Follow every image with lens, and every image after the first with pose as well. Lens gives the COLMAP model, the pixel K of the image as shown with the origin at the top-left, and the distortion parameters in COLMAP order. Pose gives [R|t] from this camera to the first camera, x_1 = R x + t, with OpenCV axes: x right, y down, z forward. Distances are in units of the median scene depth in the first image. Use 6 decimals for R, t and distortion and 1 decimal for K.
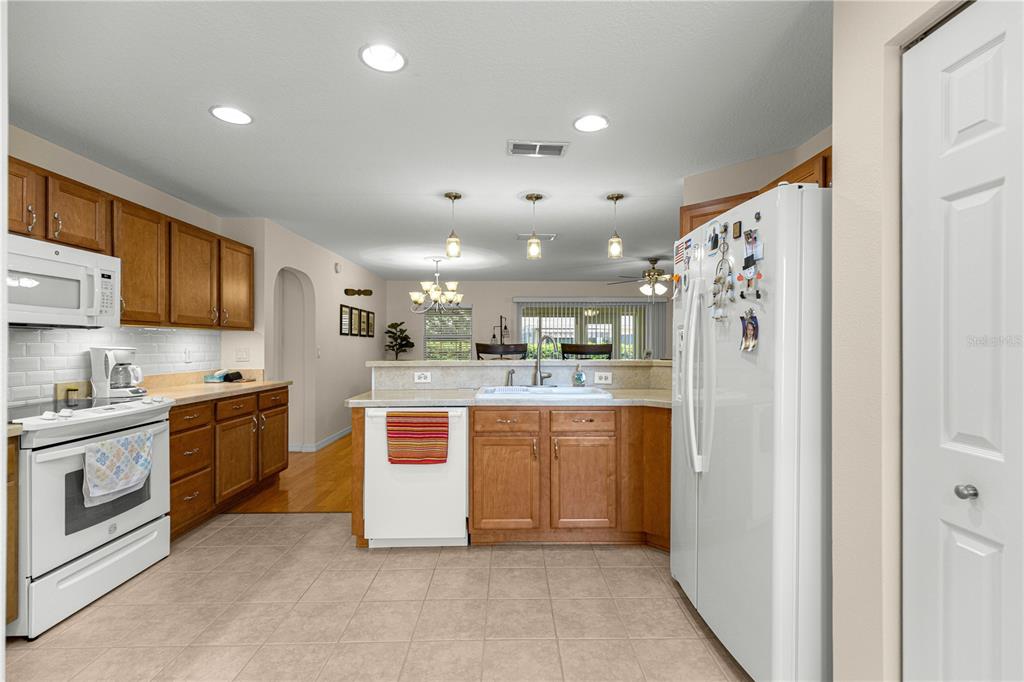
lens RADIAL K [[465.1, 0, 506.1], [0, 465.1, 343.7], [0, 0, 1]] dist [0.003503, 0.000259]
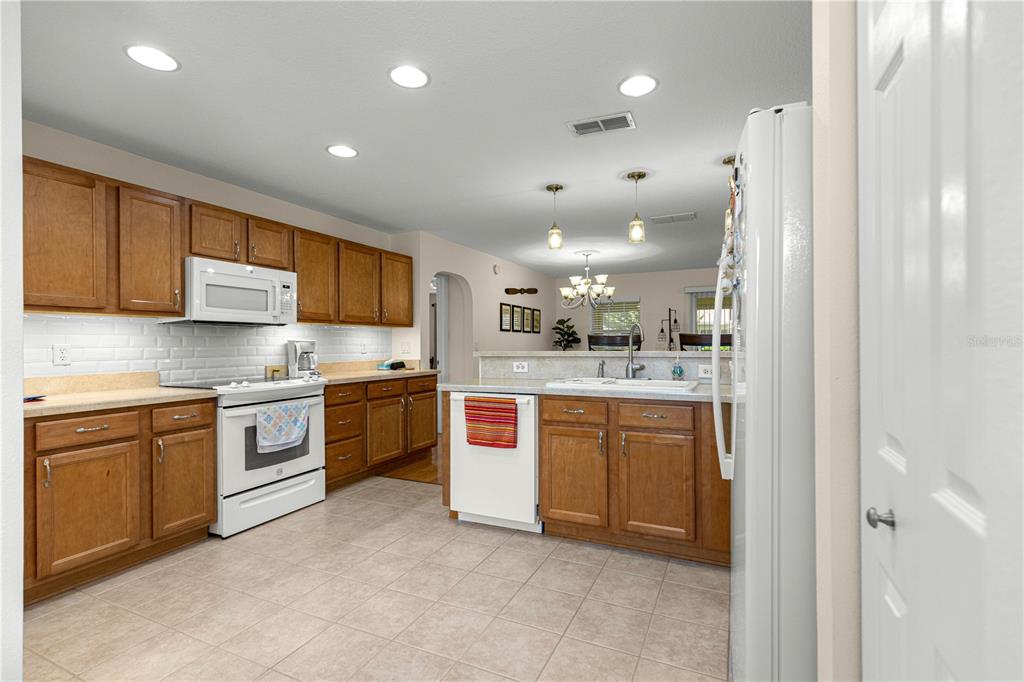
lens RADIAL K [[465.1, 0, 497.1], [0, 465.1, 342.5], [0, 0, 1]] dist [0.003503, 0.000259]
pose [[0.897495, -0.005345, -0.440993, 0.286614], [0.005669, 0.999984, -0.000583, 0.021695], [0.440989, -0.001976, 0.897511, 0.055823]]
